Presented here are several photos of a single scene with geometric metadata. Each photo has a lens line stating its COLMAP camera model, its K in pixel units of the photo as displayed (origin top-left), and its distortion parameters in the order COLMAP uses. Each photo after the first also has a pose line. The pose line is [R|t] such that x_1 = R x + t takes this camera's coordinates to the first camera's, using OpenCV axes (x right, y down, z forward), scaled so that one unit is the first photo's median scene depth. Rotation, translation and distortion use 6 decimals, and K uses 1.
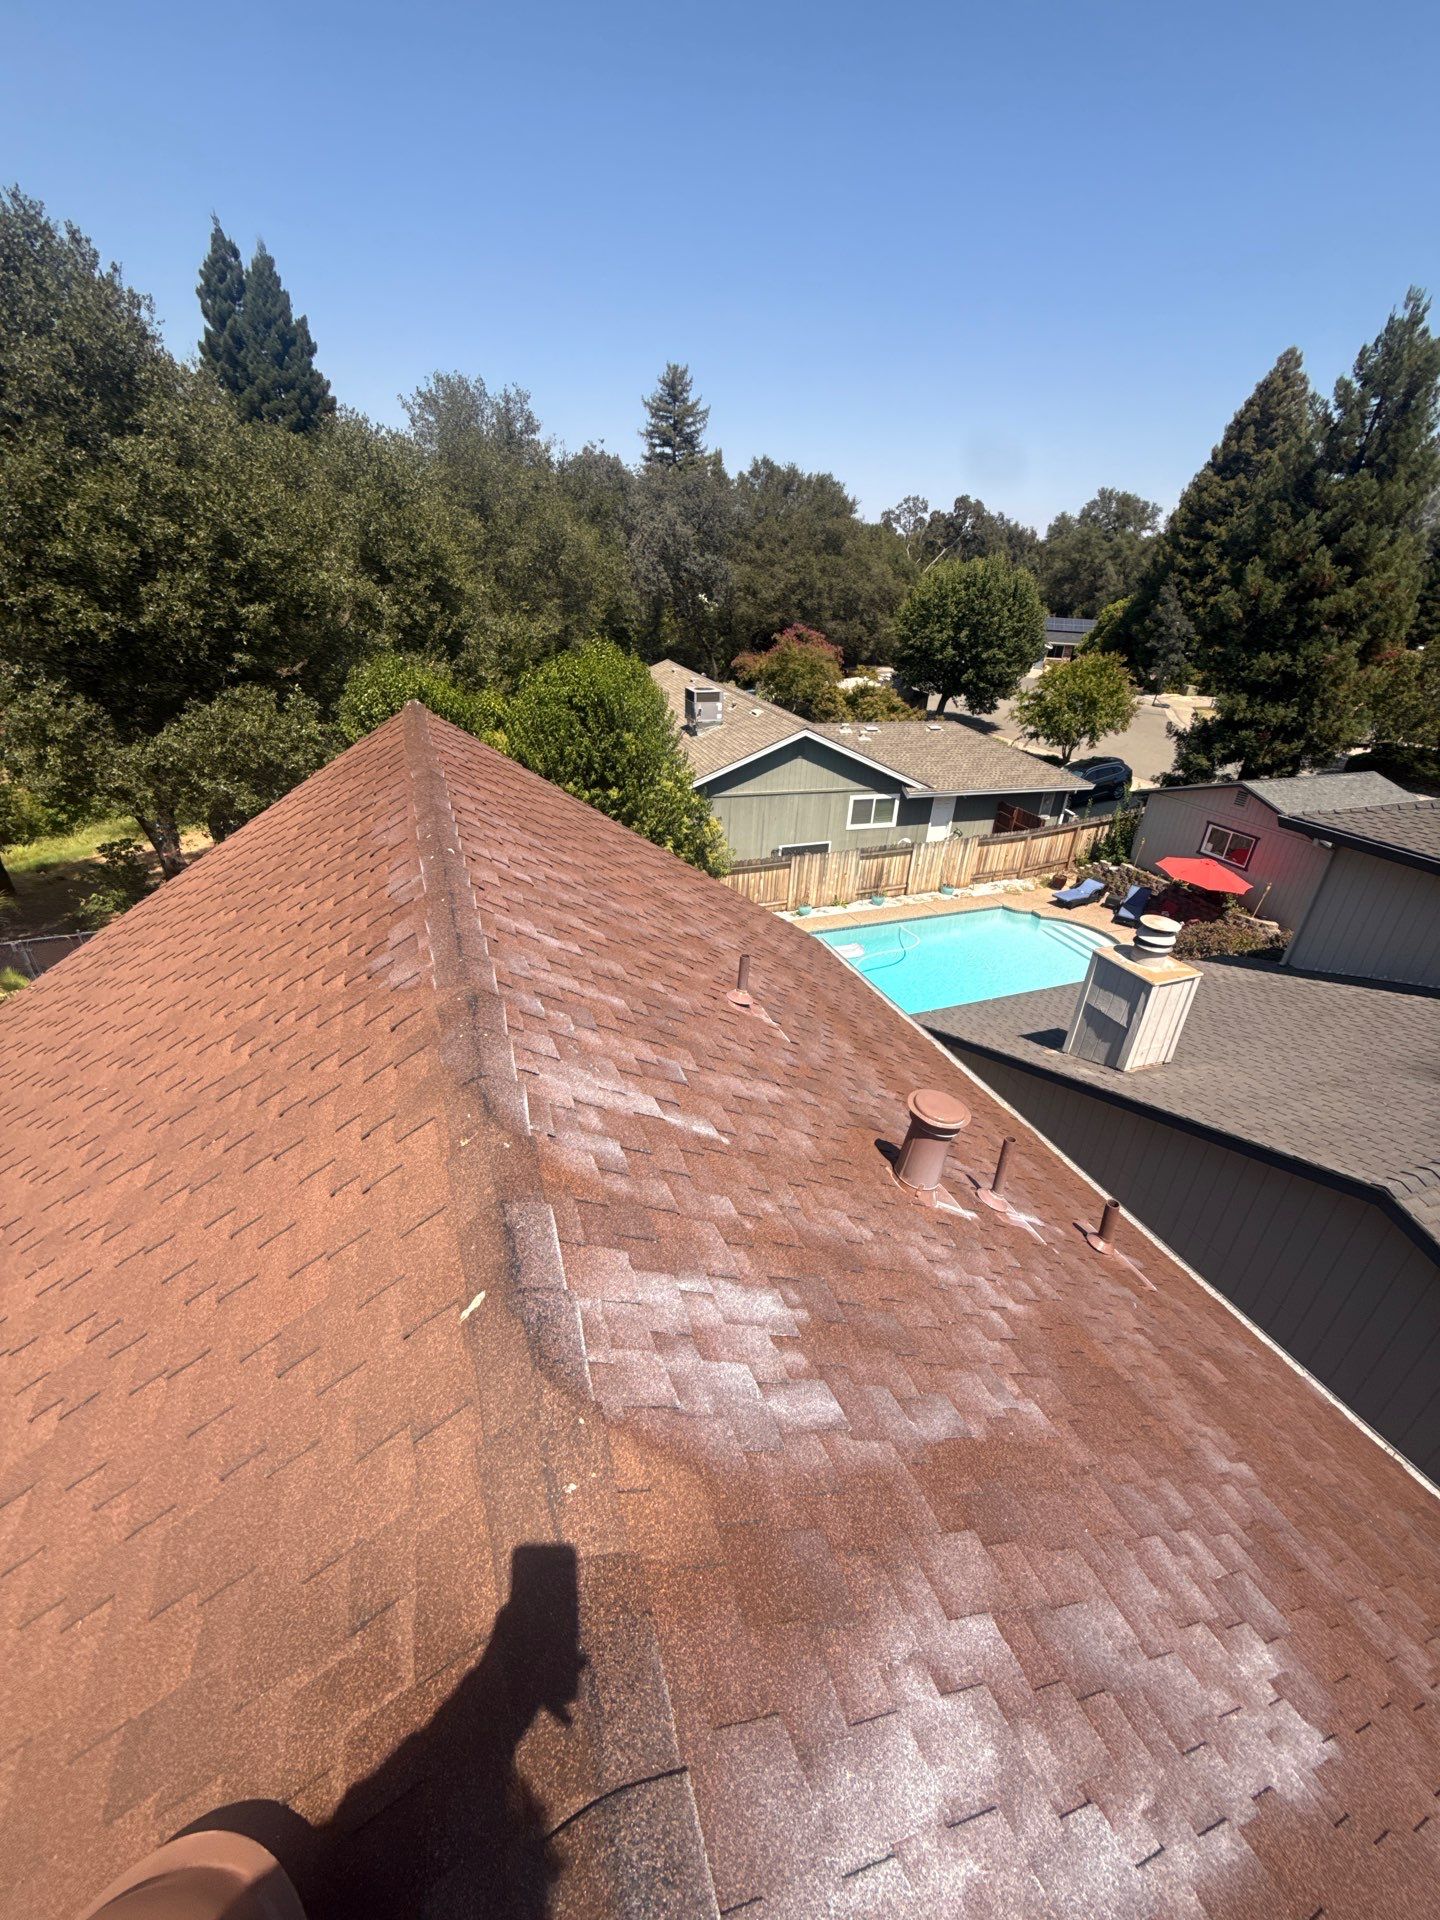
lens RADIAL K [[759.6, 0, 734.5], [0, 759.6, 959.5], [0, 0, 1]] dist [-0.000484, -0.000454]
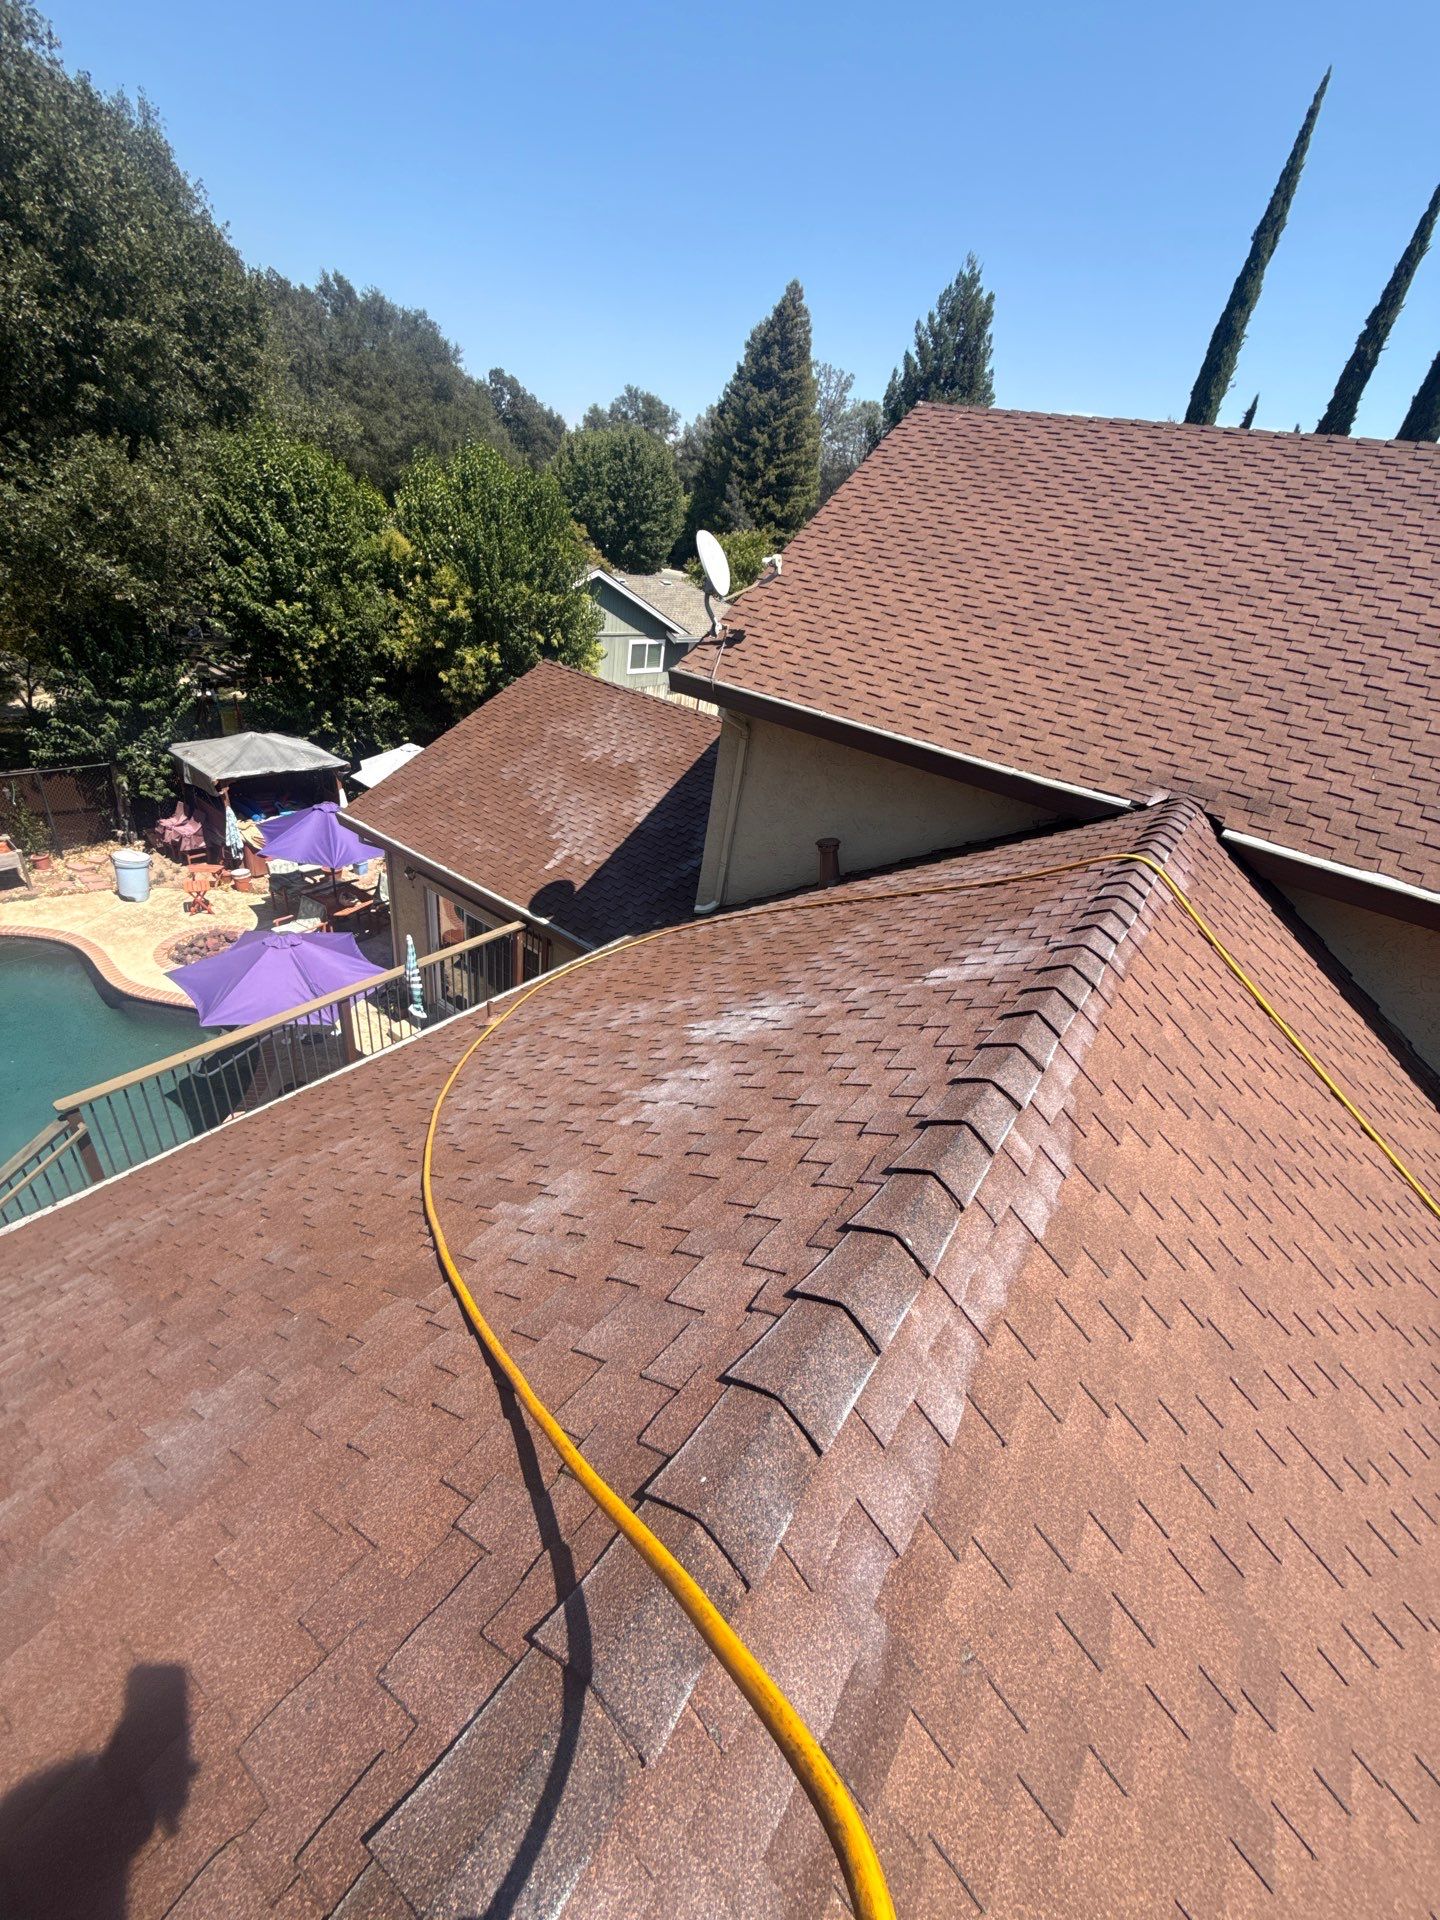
lens RADIAL K [[759.6, 0, 728.2], [0, 759.6, 956.4], [0, 0, 1]] dist [-0.000484, -0.000454]
pose [[0.840246, -0.204645, 0.502102, -0.231858], [0.152081, 0.977817, 0.144034, 0.057459], [-0.520439, -0.044663, 0.852730, -0.008241]]
